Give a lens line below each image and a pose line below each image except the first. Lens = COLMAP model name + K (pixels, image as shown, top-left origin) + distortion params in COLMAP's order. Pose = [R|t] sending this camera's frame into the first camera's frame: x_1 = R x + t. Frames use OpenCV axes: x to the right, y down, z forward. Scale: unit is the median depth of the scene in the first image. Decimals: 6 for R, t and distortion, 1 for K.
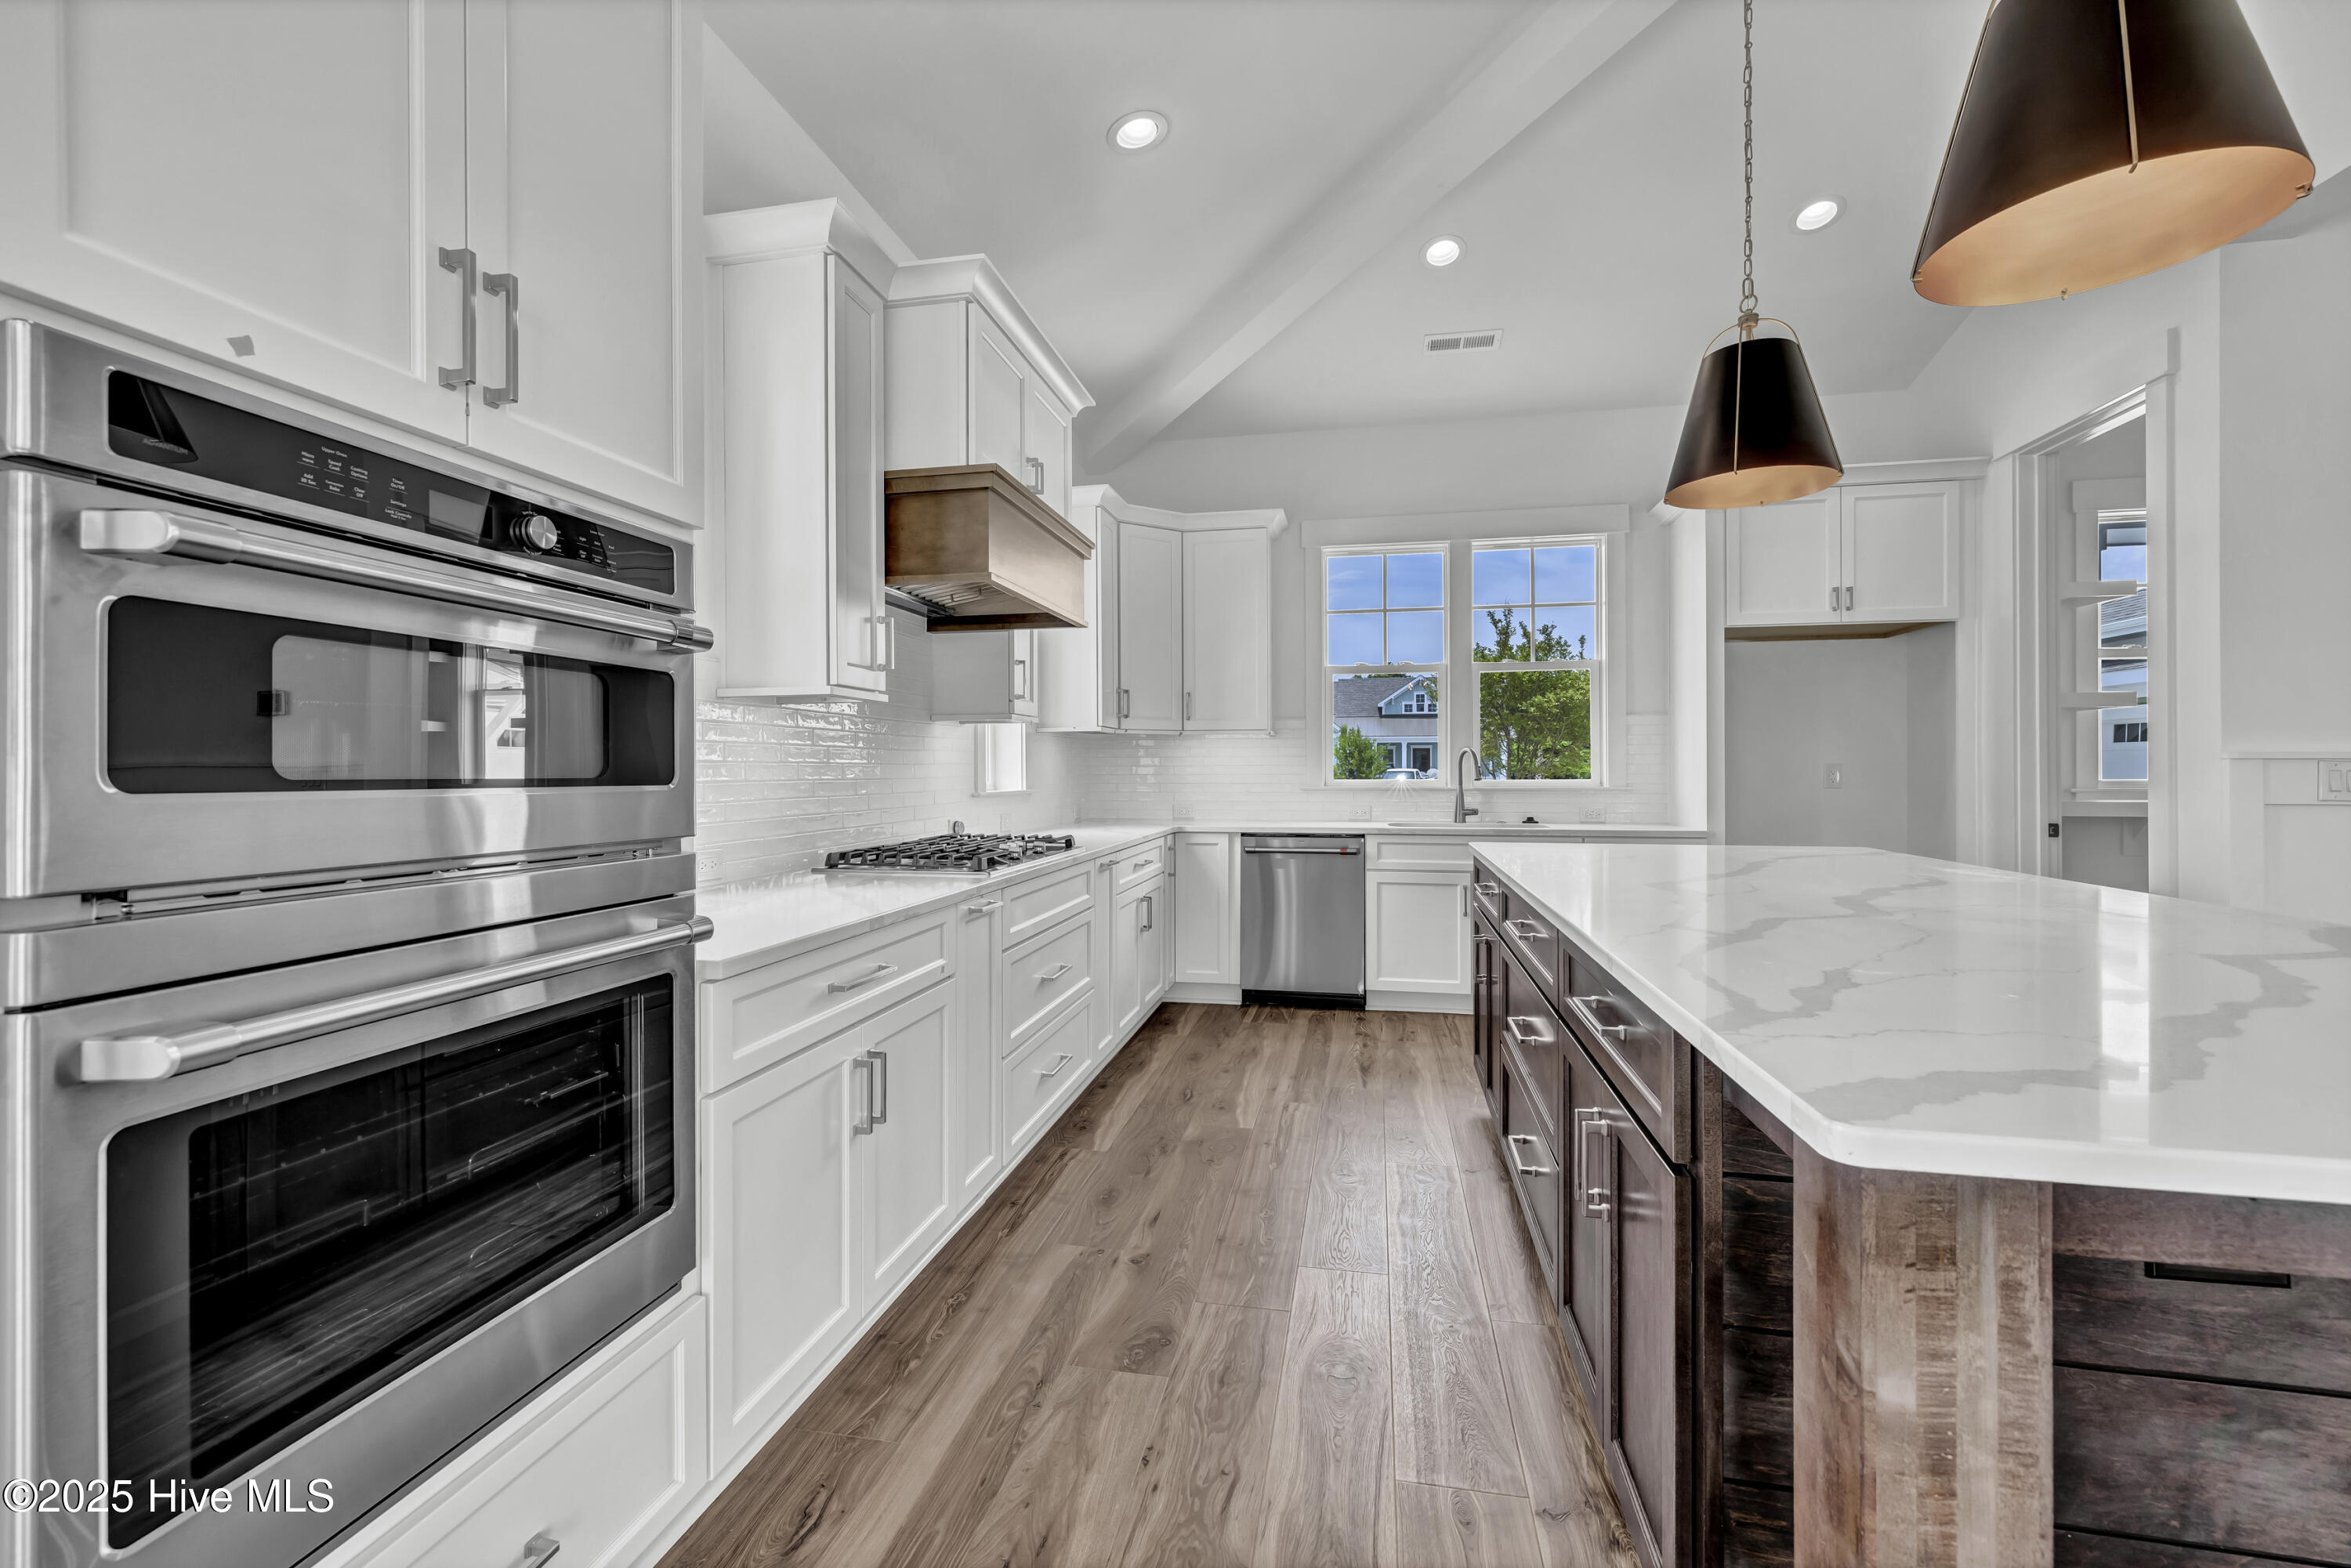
lens RADIAL K [[1008.8, 0, 1175.9], [0, 1008.8, 781.2], [0, 0, 1]] dist [0.003403, 0.000314]
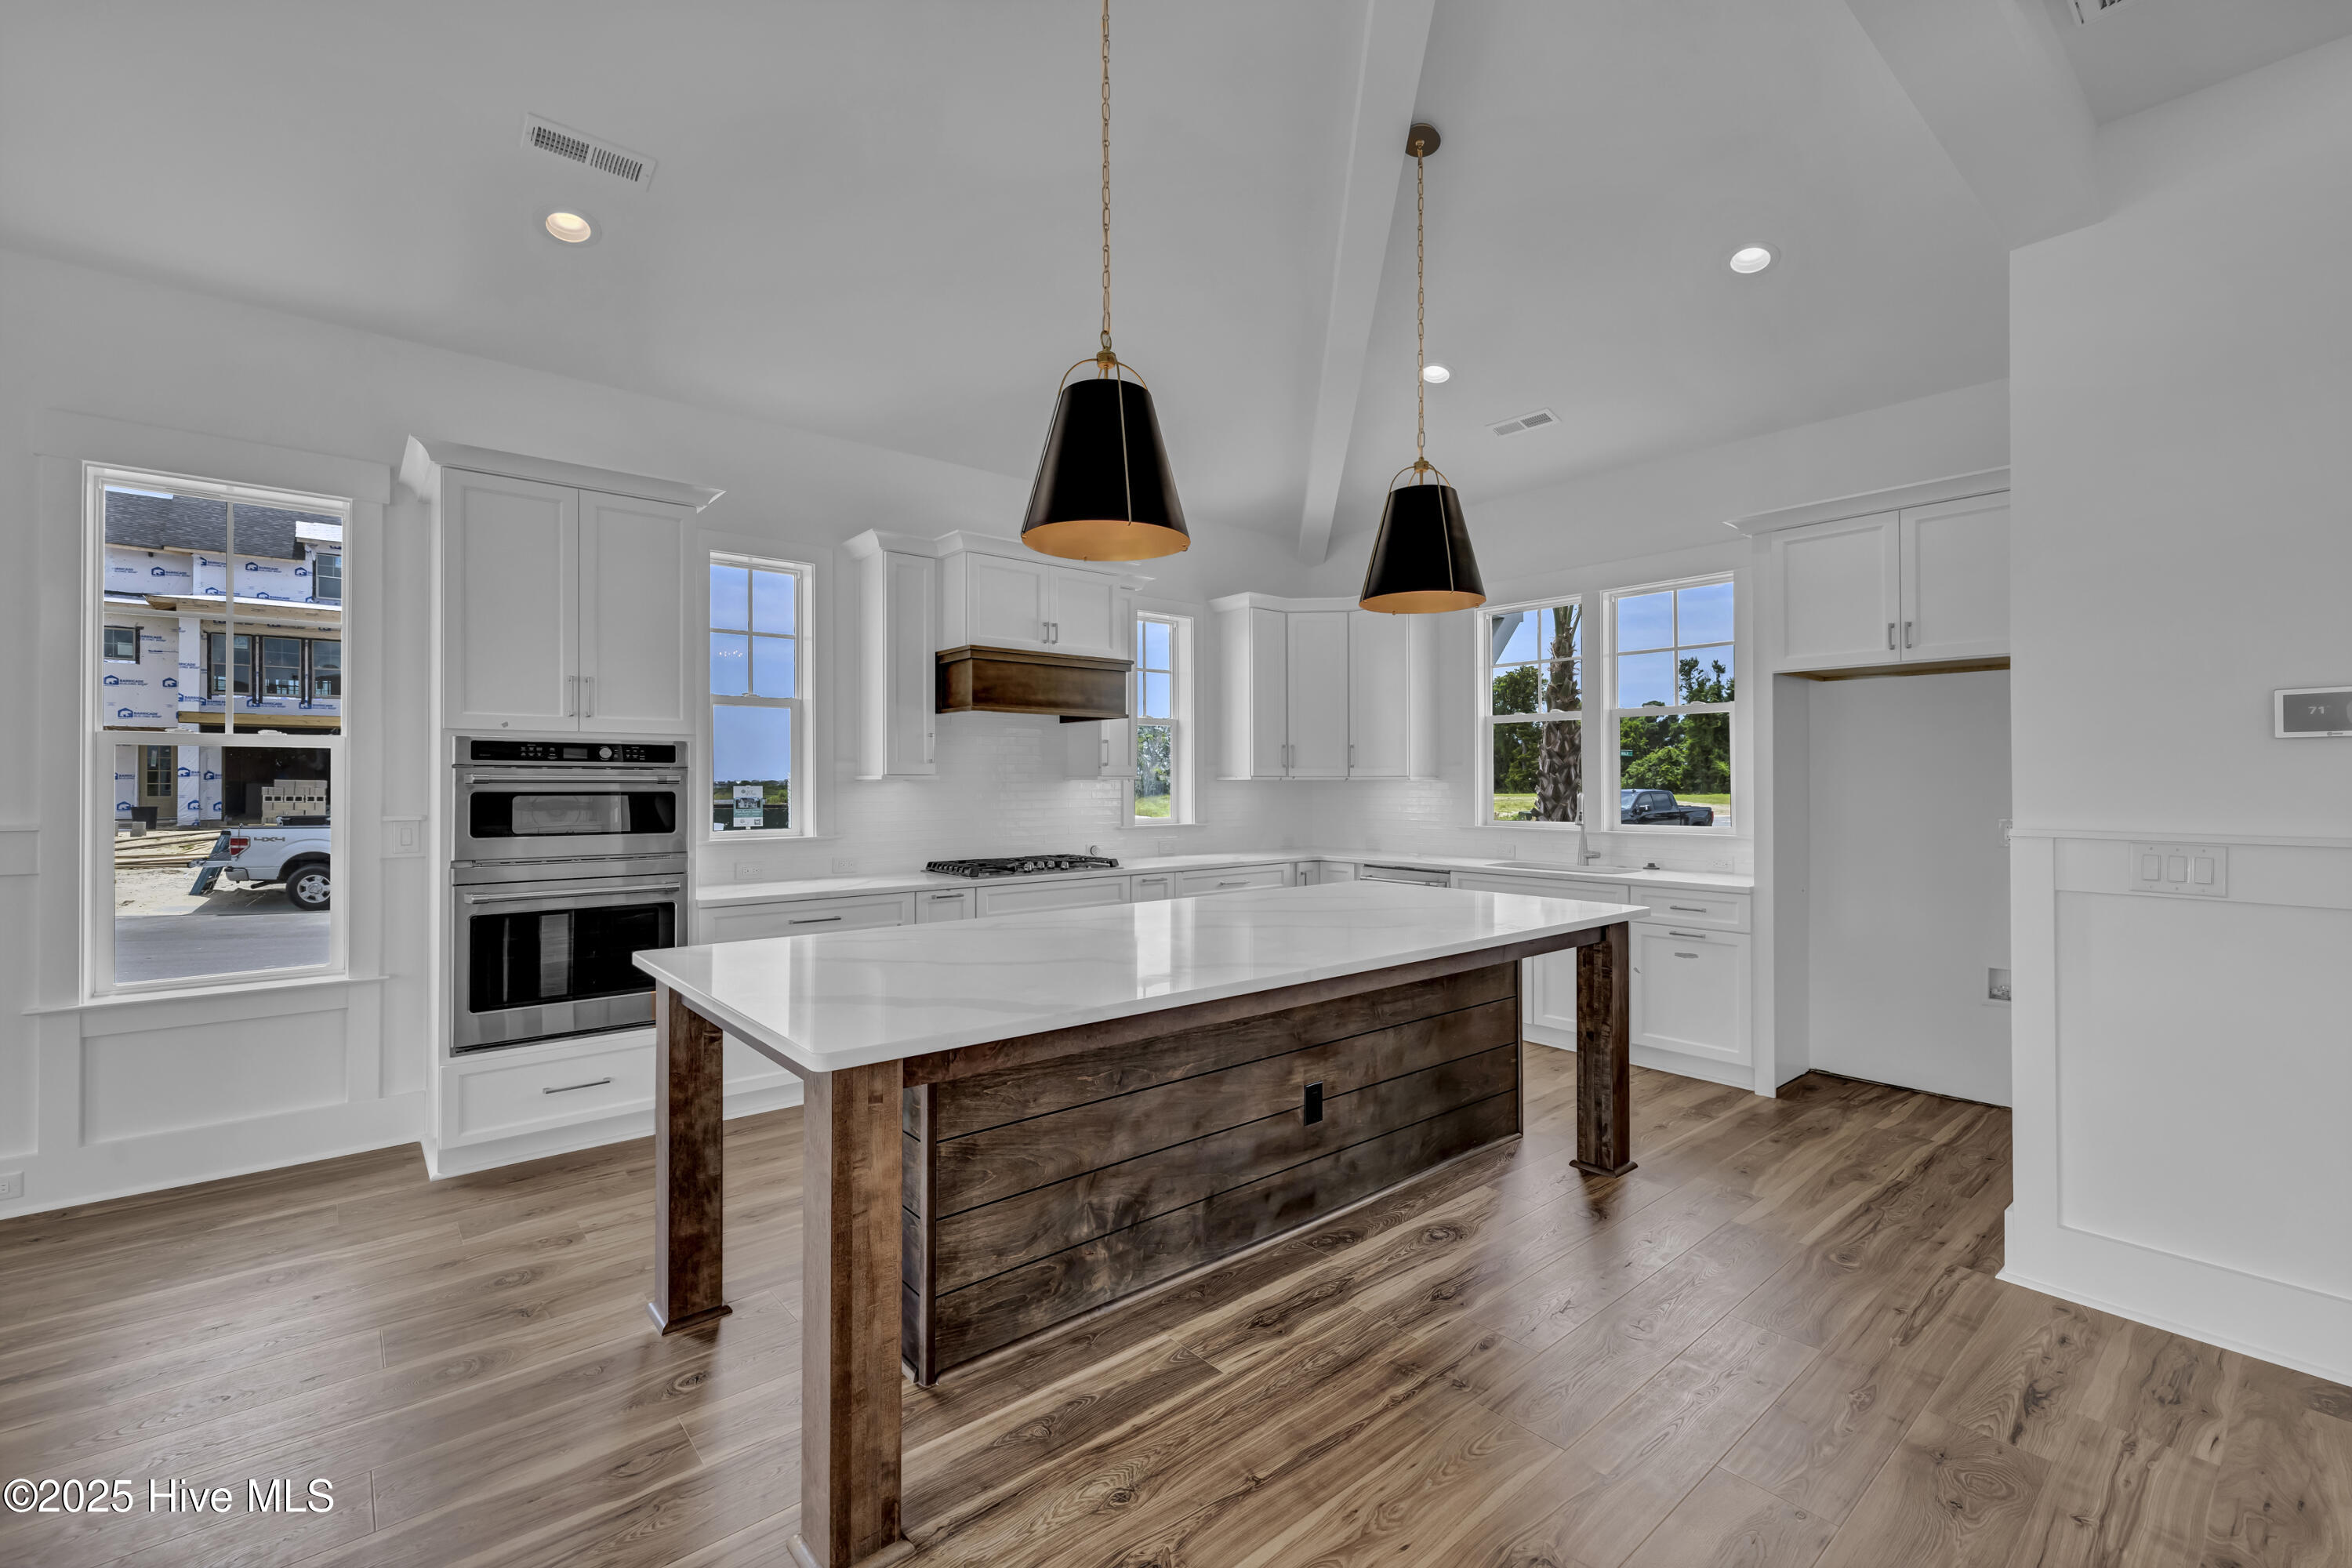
lens RADIAL K [[1009.2, 0, 1160.9], [0, 1009.2, 783.6], [0, 0, 1]] dist [0.003403, 0.000314]
pose [[0.781407, 0.002593, -0.624016, 2.325675], [-0.008531, 0.999942, -0.006527, -0.127718], [0.623963, 0.010424, 0.781384, -0.323901]]
